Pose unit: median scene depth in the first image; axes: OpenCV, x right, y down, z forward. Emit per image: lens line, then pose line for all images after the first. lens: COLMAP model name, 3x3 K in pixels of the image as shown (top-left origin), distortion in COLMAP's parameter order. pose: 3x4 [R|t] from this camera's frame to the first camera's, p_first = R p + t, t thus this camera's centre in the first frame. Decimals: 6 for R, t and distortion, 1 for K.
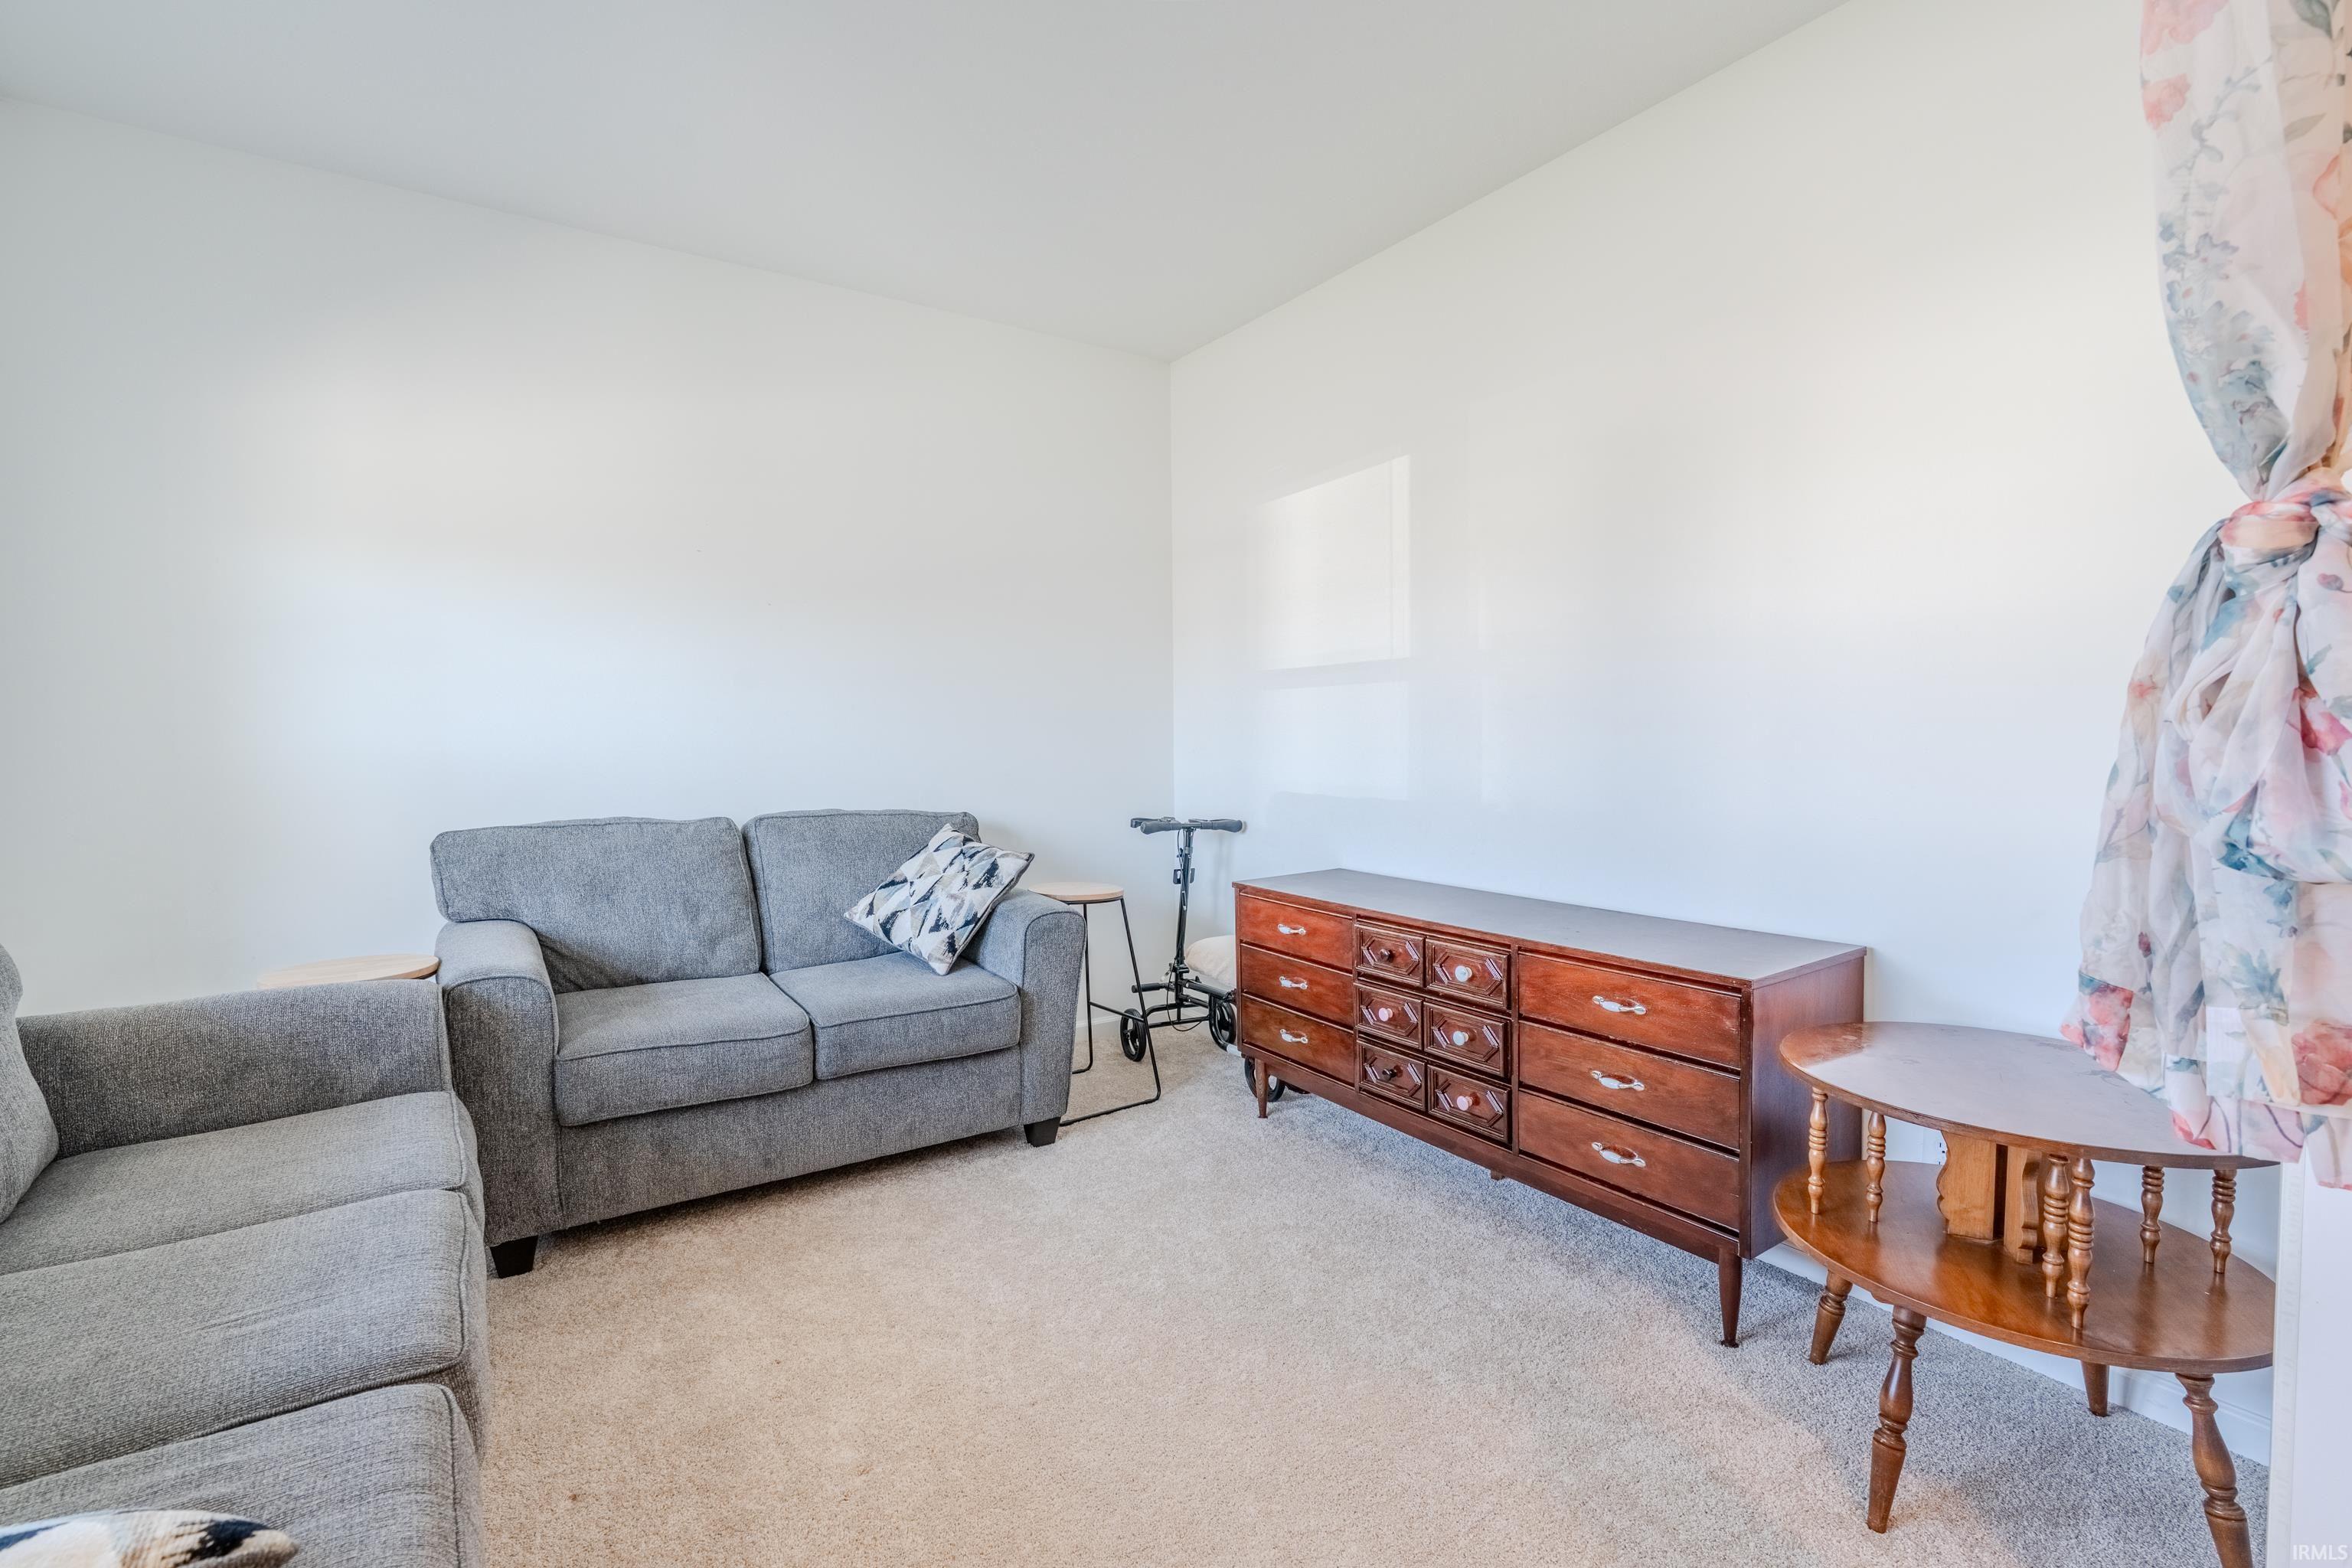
lens RADIAL K [[1079.2, 0, 1176.0], [0, 1079.2, 784.0], [0, 0, 1]] dist [0.000972, 0.000379]
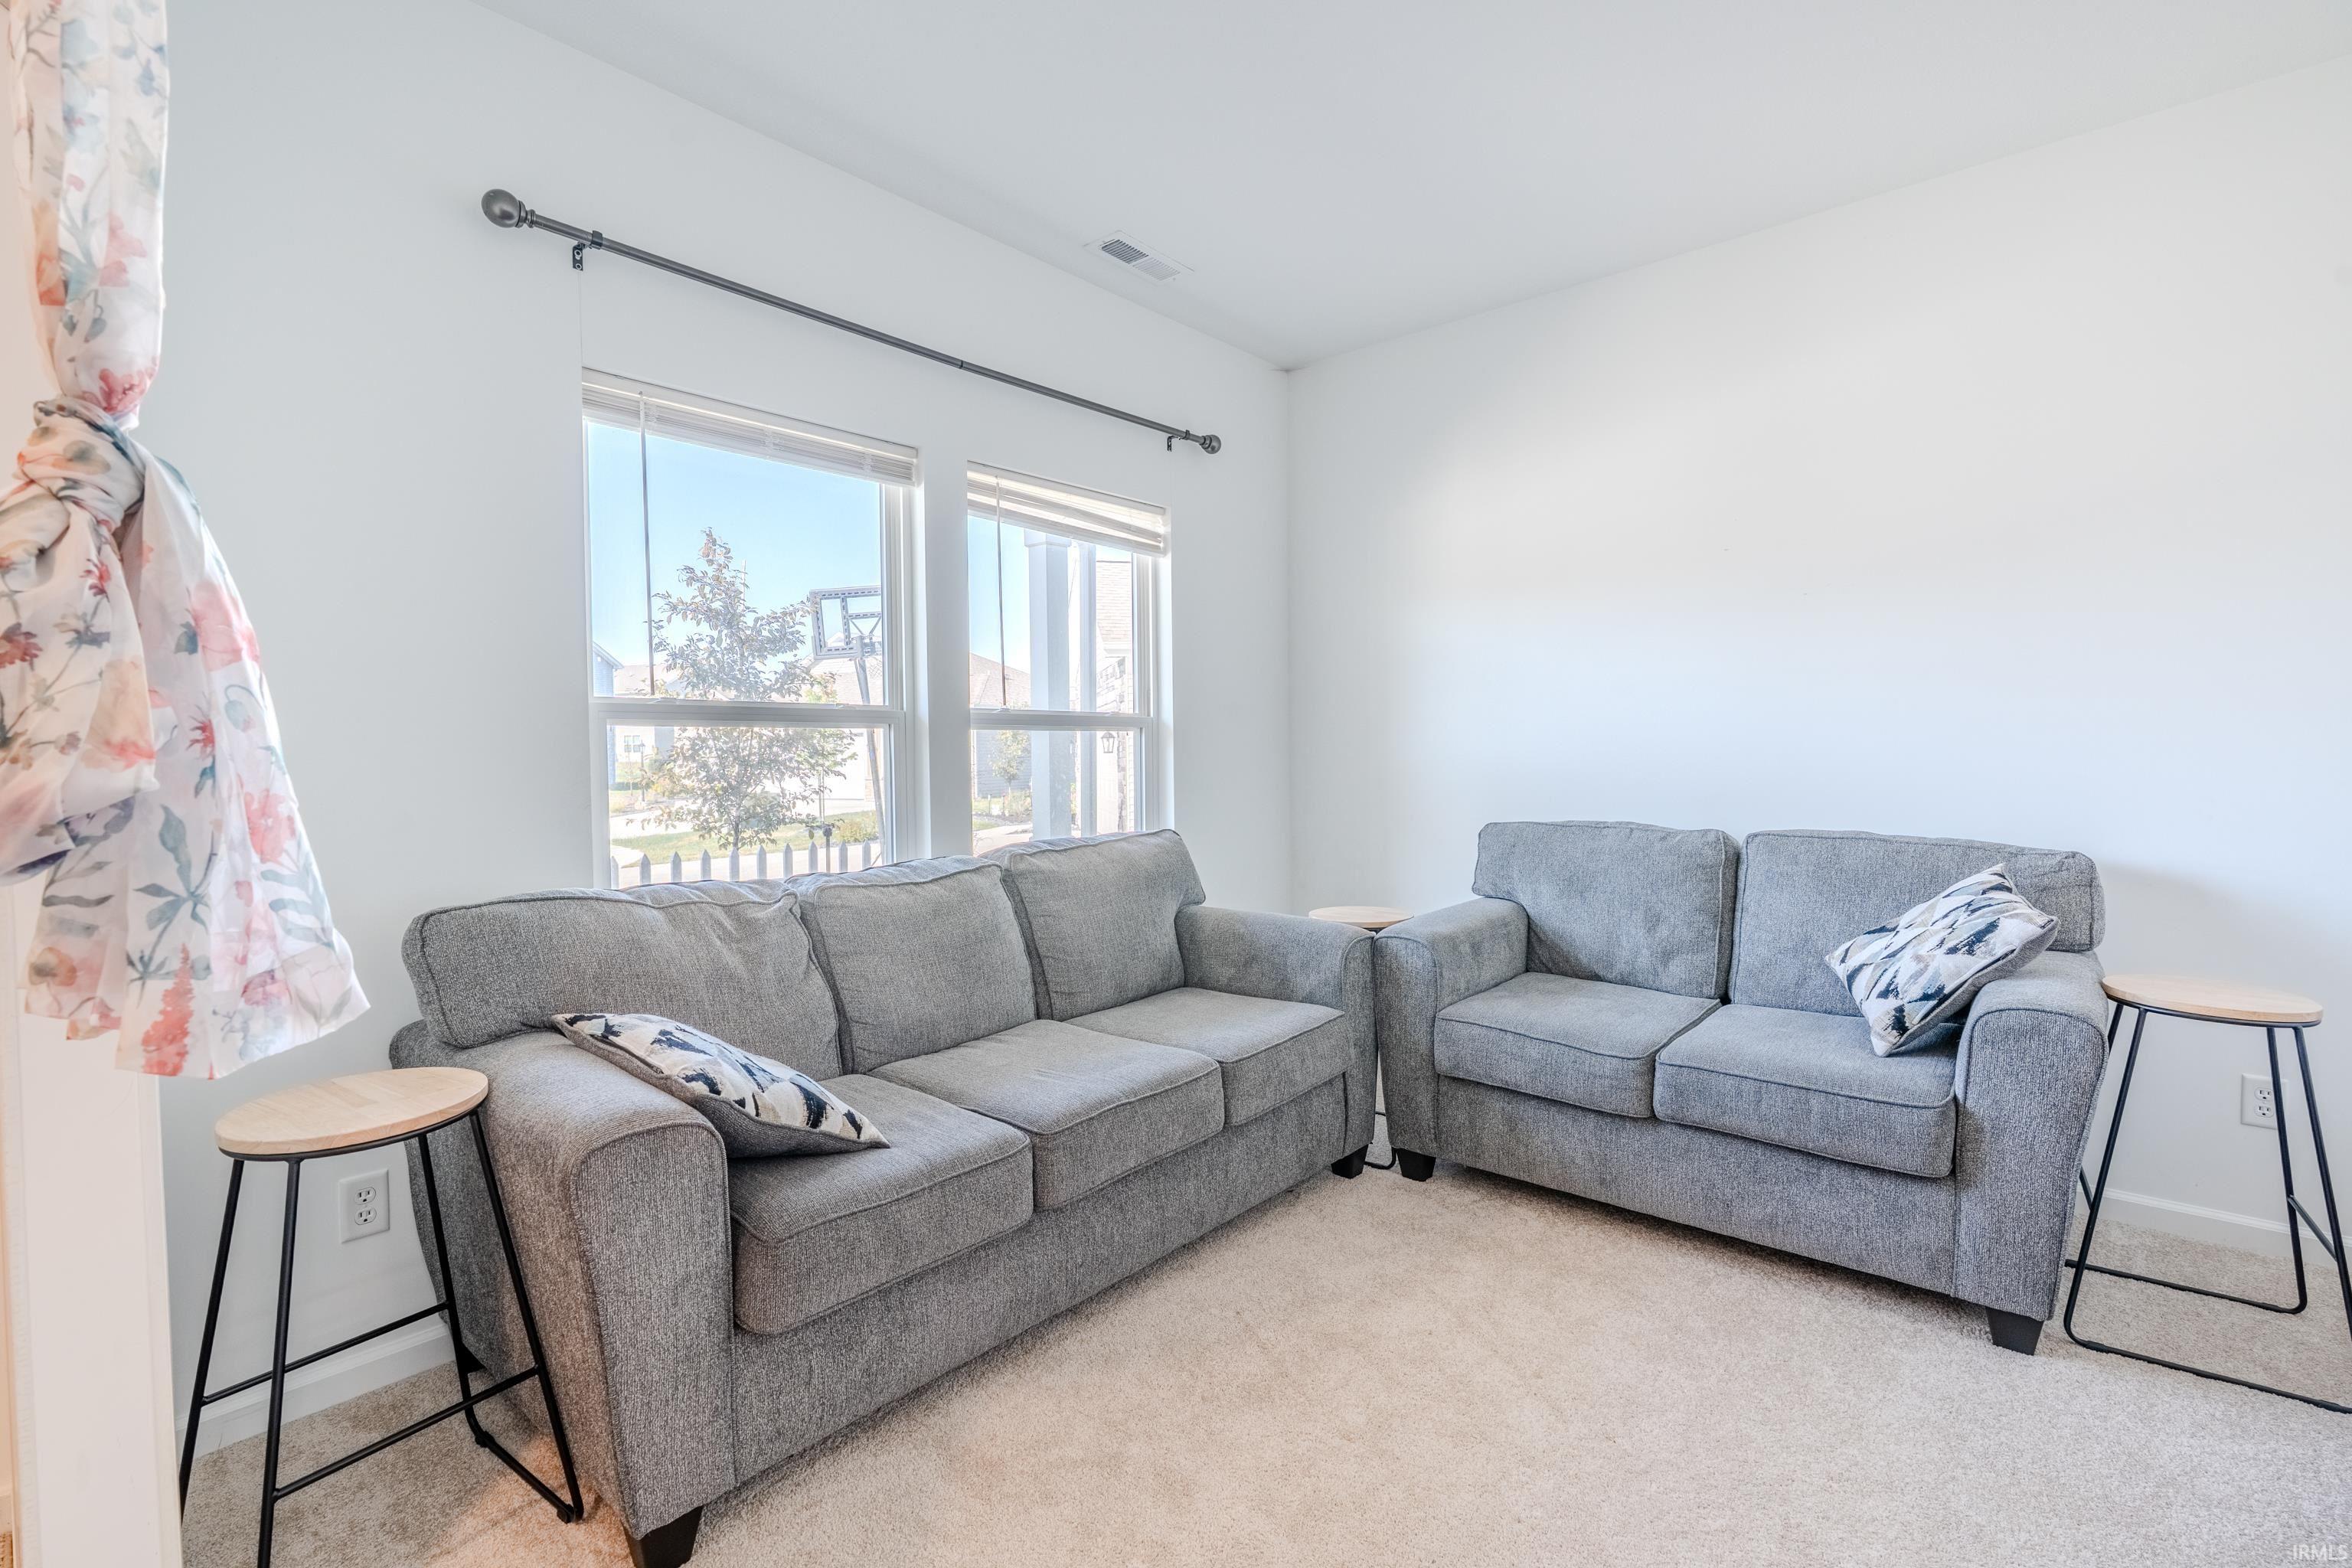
lens RADIAL K [[1079.2, 0, 1176.0], [0, 1079.2, 784.0], [0, 0, 1]] dist [0.000972, 0.000379]
pose [[0.246008, 0.033463, -0.968690, 0.396610], [-0.034262, 0.999080, 0.025811, -0.018381], [0.968662, 0.026840, 0.246928, 0.321747]]
